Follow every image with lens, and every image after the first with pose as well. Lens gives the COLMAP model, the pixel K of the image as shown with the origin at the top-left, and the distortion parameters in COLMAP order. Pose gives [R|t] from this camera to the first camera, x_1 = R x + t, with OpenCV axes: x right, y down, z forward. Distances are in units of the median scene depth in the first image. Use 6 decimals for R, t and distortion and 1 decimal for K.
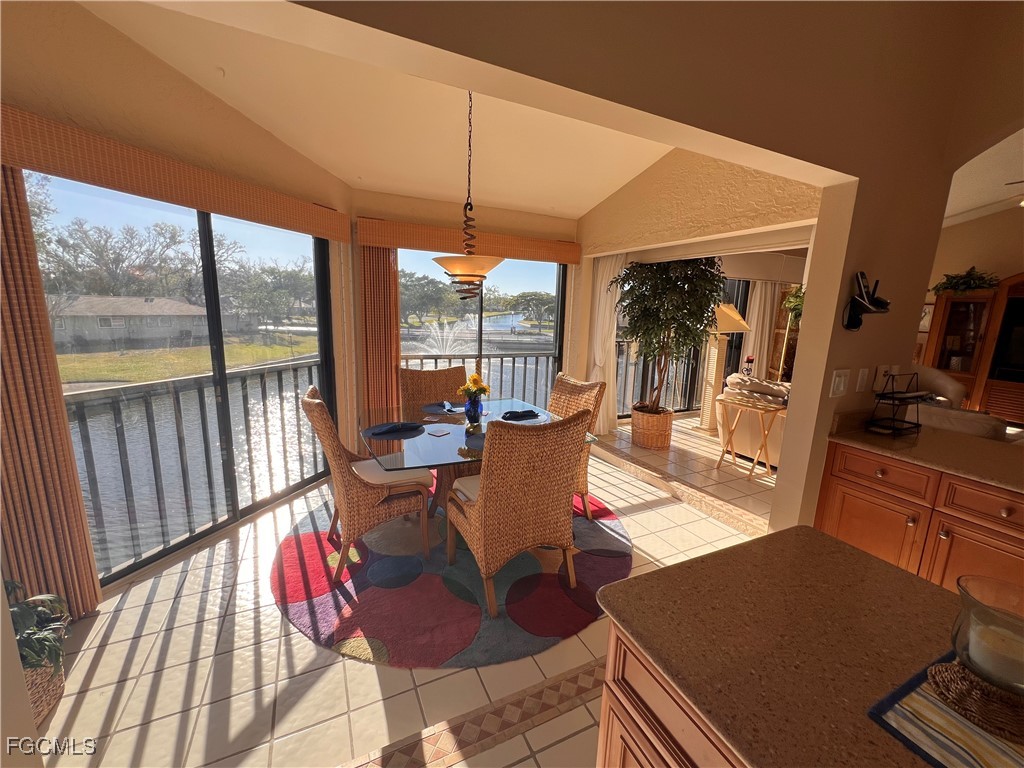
lens RADIAL K [[413.8, 0, 512.0], [0, 413.8, 384.0], [0, 0, 1]] dist [-0.002935, 0.000839]
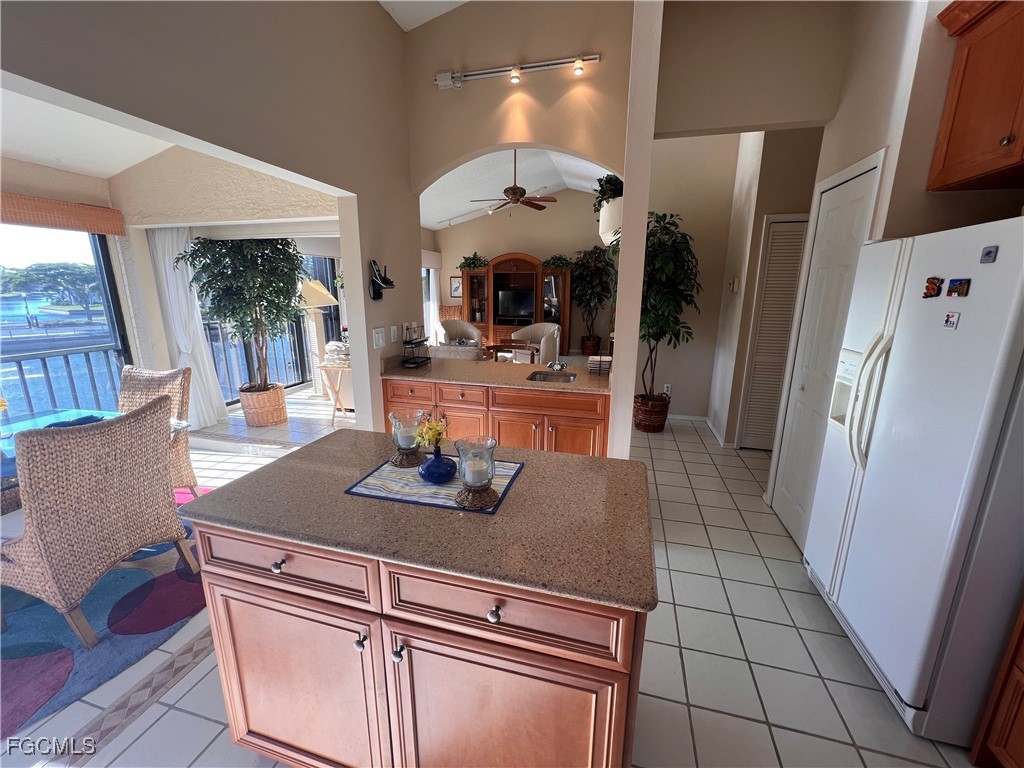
lens RADIAL K [[413.8, 0, 512.0], [0, 413.8, 384.0], [0, 0, 1]] dist [-0.002935, 0.000839]
pose [[0.652260, -0.200111, 0.731103, 0.003295], [0.155085, 0.979350, 0.129699, 0.017396], [-0.741960, 0.028785, 0.669826, -0.133516]]
